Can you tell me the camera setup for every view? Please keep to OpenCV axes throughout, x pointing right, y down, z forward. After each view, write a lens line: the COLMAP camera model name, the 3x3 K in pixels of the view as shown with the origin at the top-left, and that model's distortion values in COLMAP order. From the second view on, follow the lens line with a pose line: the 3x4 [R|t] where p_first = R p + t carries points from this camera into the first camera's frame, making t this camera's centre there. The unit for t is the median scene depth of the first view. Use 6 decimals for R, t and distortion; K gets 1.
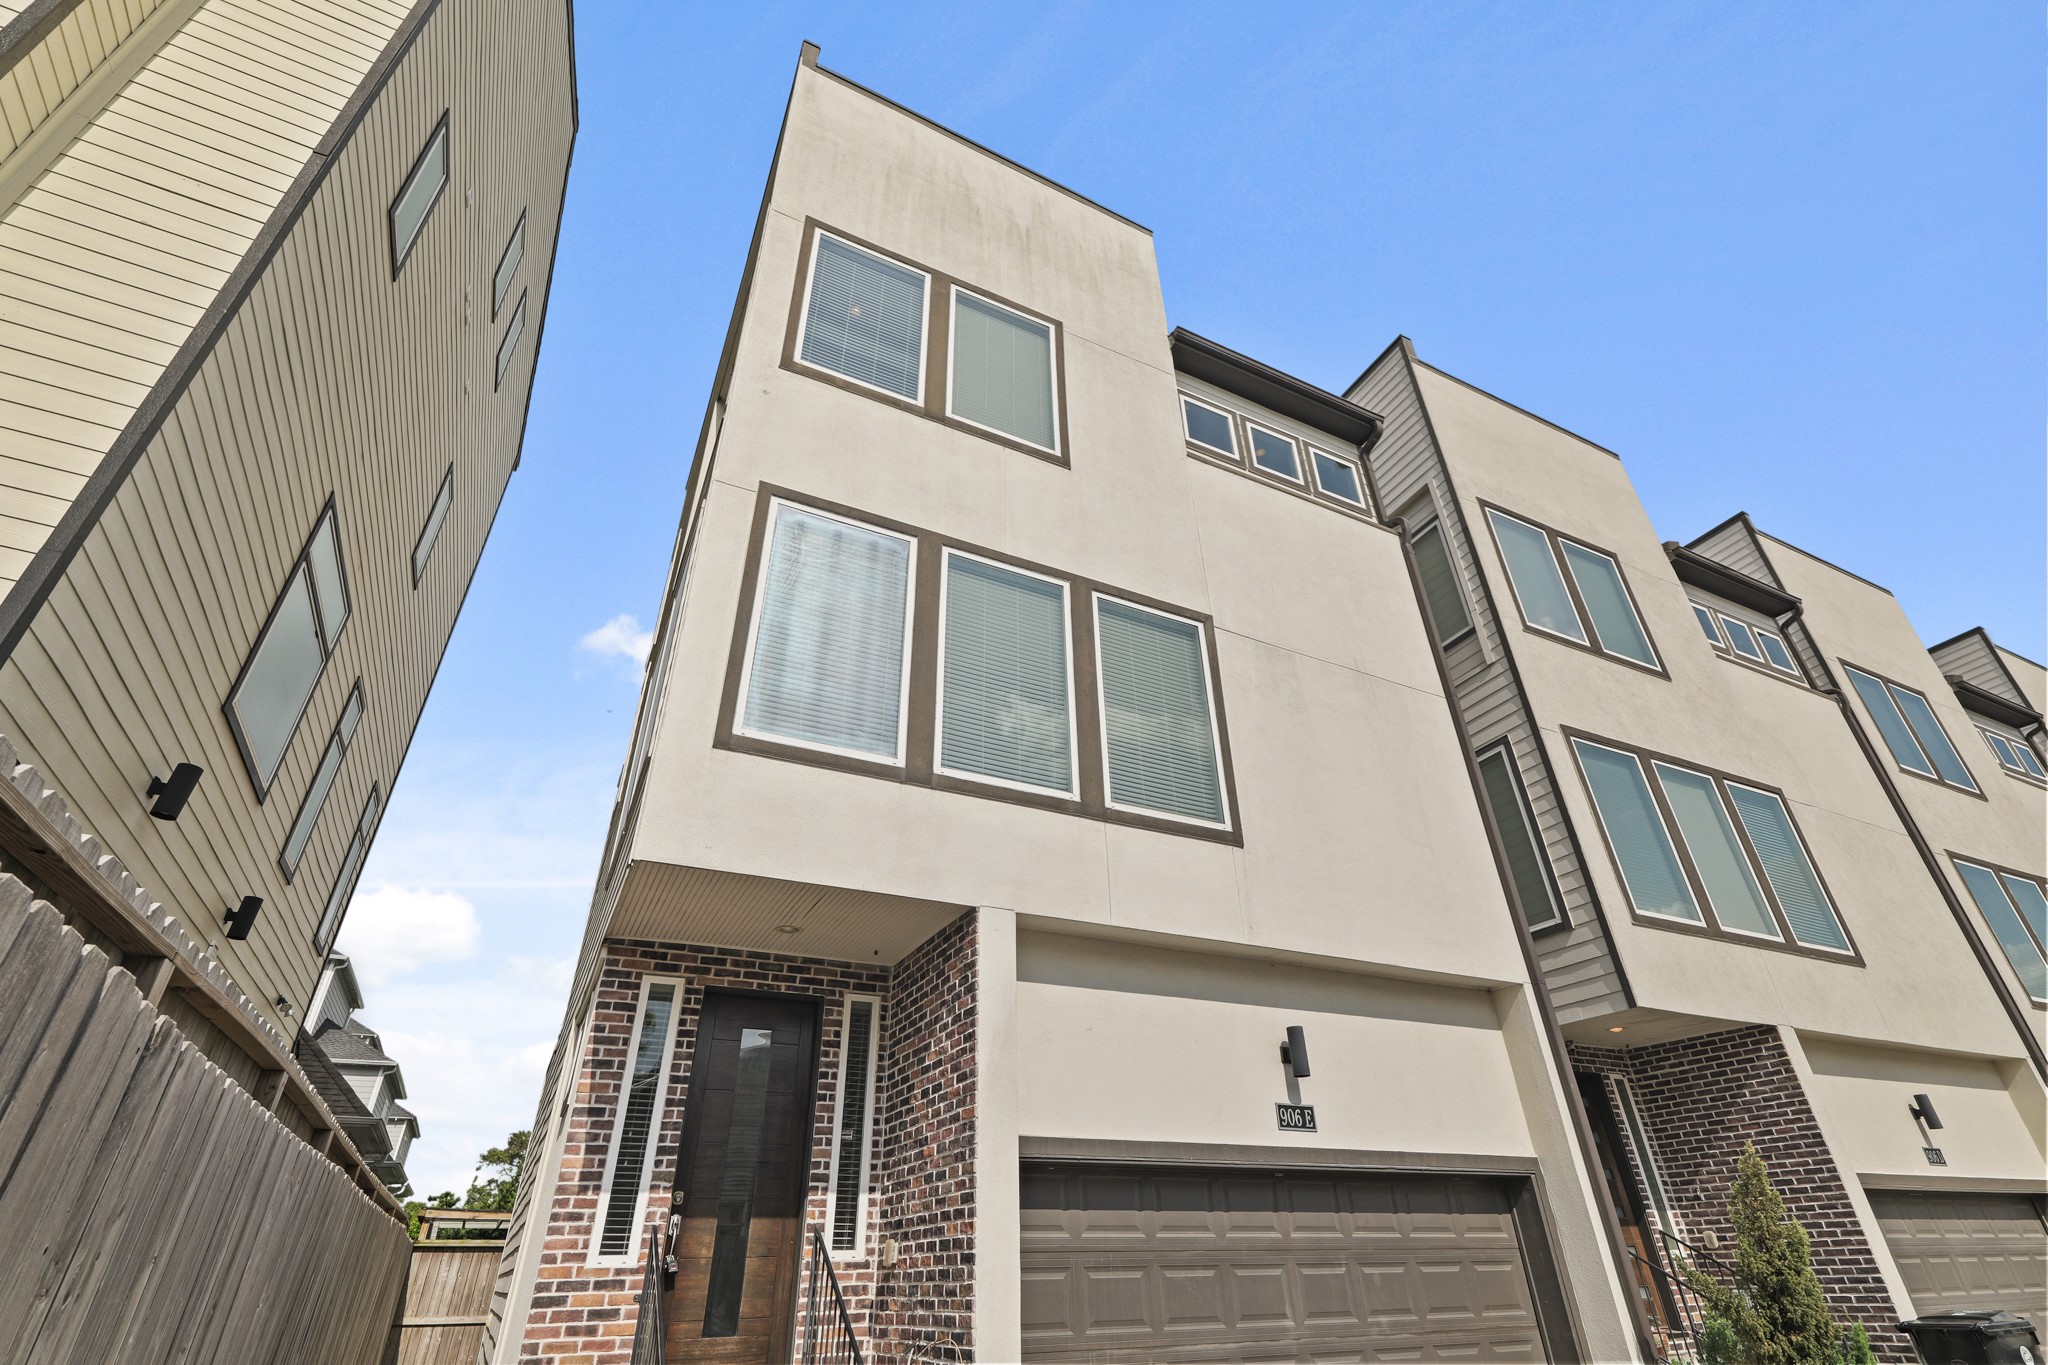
lens RADIAL K [[931.9, 0, 1026.8], [0, 931.9, 684.7], [0, 0, 1]] dist [0.009944, -0.004576]
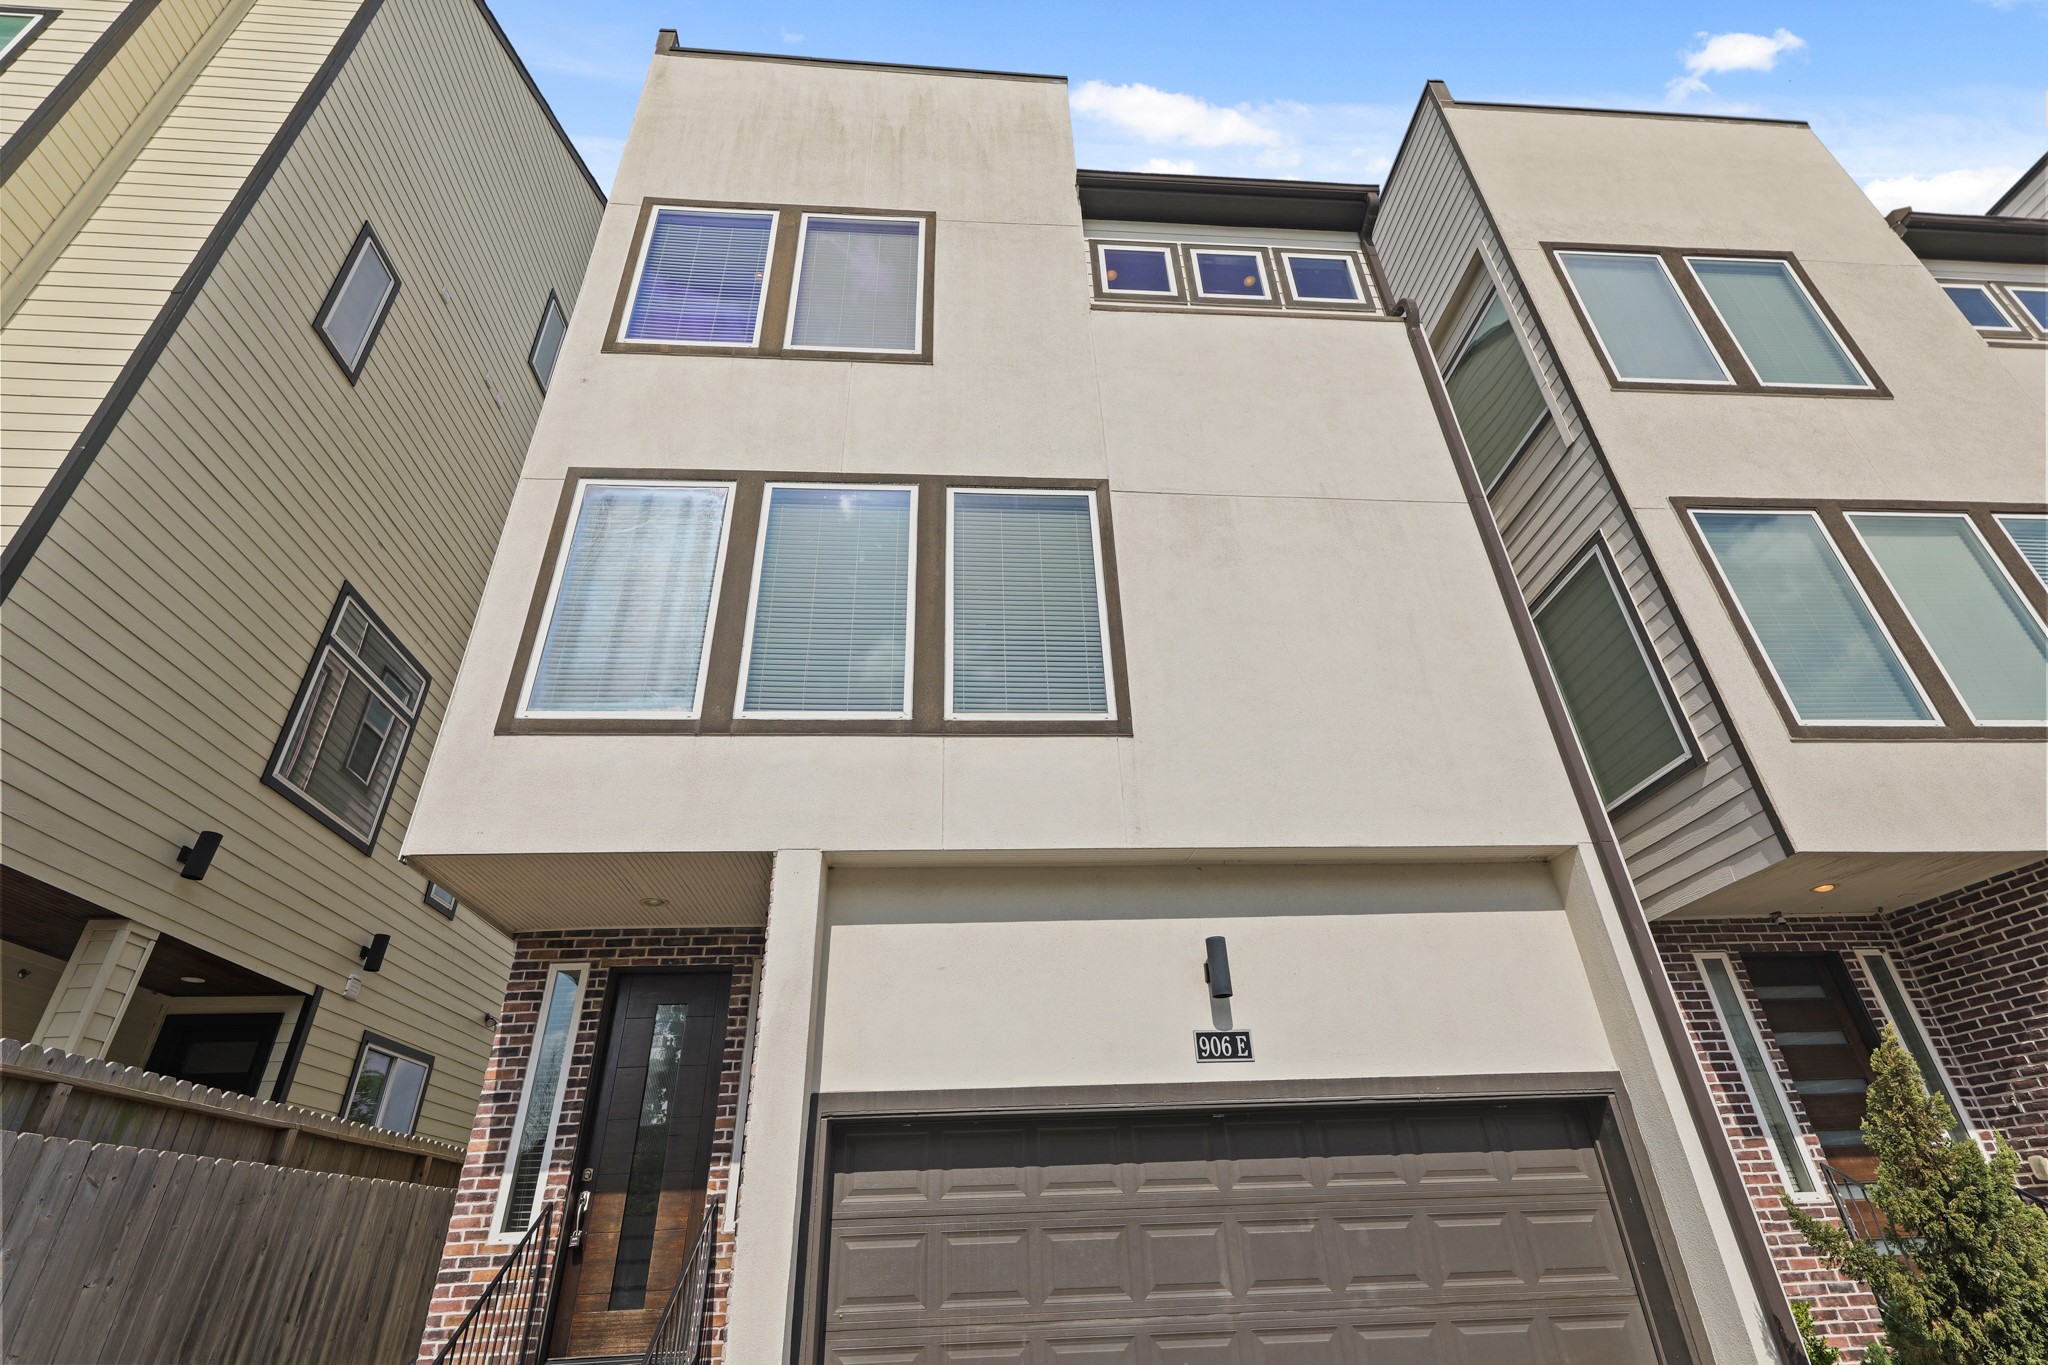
lens RADIAL K [[938.5, 0, 1024.6], [0, 938.5, 673.1], [0, 0, 1]] dist [0.010848, -0.004541]
pose [[0.928260, -0.205465, -0.310028, 0.447591], [0.213629, 0.976884, -0.007781, 0.112205], [0.304460, -0.059008, 0.950696, 0.180824]]
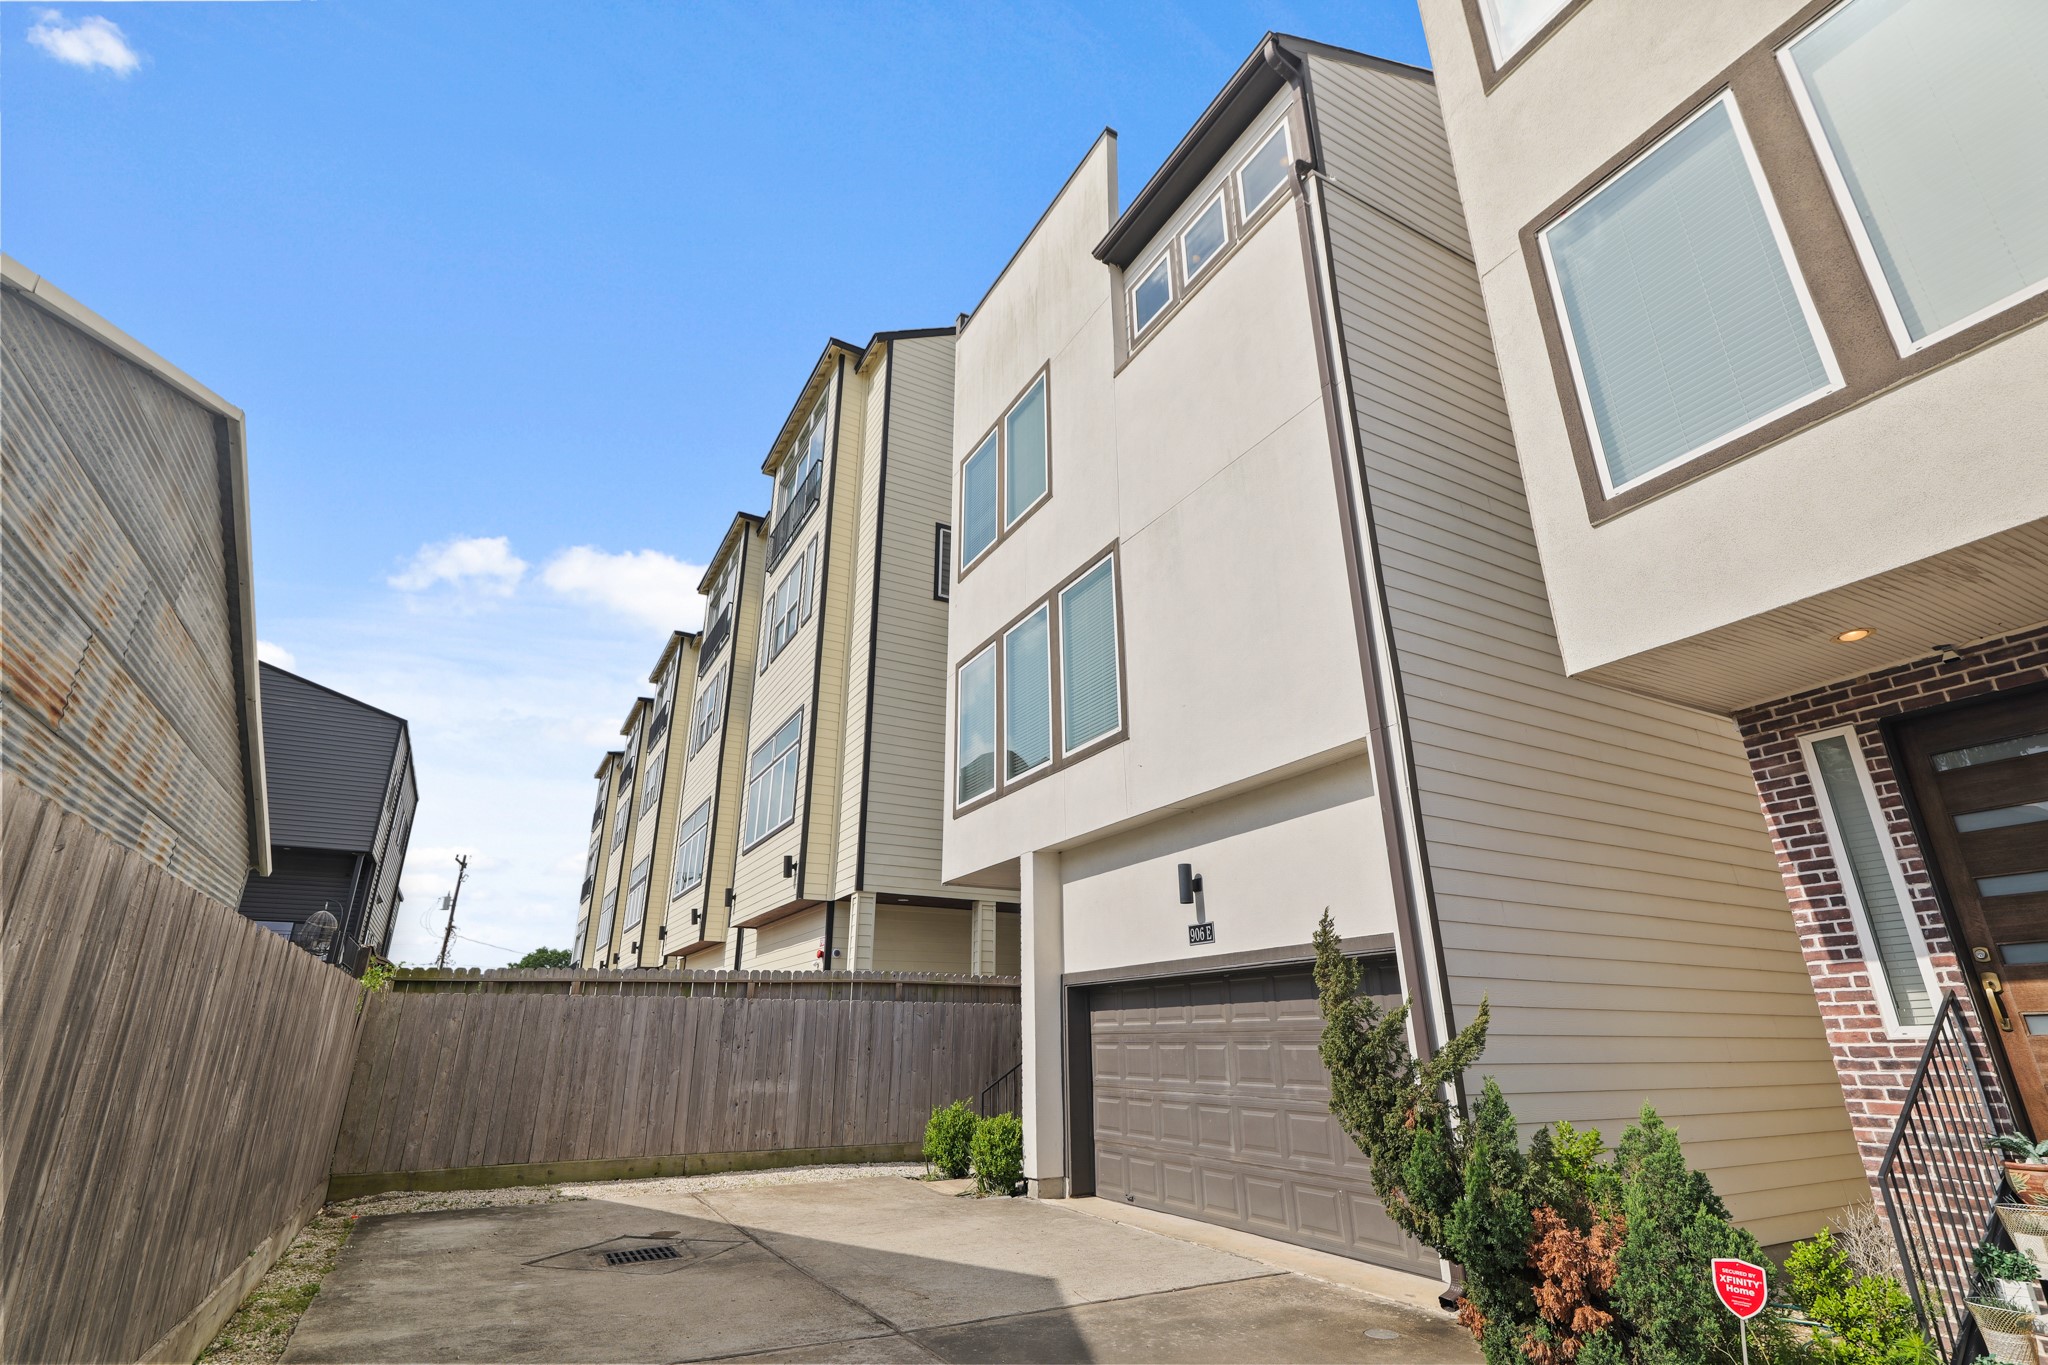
lens RADIAL K [[931.9, 0, 1026.8], [0, 931.9, 684.7], [0, 0, 1]] dist [0.009944, -0.004576]
pose [[0.056493, -0.343040, -0.937621, 1.525722], [0.535041, 0.803286, -0.261655, 0.397492], [0.842935, -0.486884, 0.228920, 0.684082]]
